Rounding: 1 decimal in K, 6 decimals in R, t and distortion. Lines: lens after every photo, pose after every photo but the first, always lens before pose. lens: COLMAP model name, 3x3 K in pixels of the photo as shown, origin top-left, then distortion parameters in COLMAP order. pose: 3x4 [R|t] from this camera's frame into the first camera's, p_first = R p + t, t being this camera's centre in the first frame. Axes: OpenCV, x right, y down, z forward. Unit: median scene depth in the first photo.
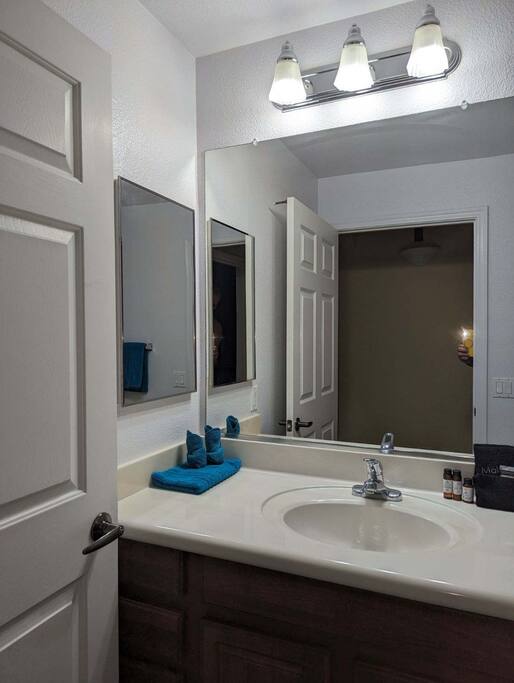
lens RADIAL K [[477.8, 0, 257.0], [0, 477.8, 341.5], [0, 0, 1]] dist [0.062491, -0.065998]
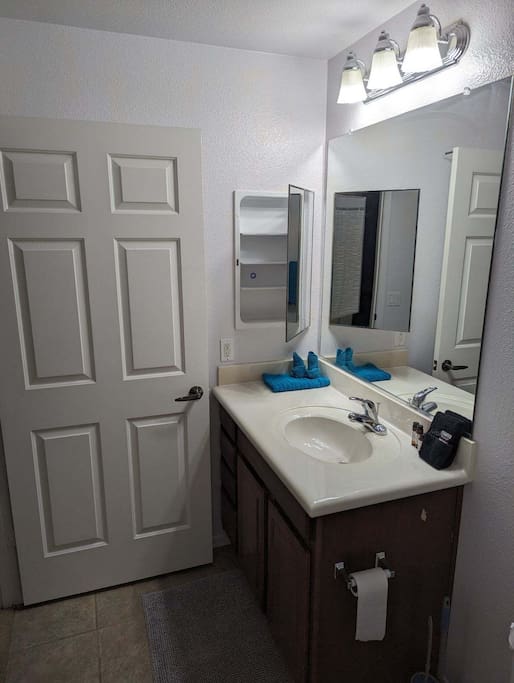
lens RADIAL K [[477.8, 0, 257.0], [0, 477.8, 341.5], [0, 0, 1]] dist [0.062491, -0.065998]
pose [[0.687558, 0.167500, -0.706546, 0.927471], [-0.012834, 0.975682, 0.218814, -0.192622], [0.726016, -0.141379, 0.672988, -0.076956]]
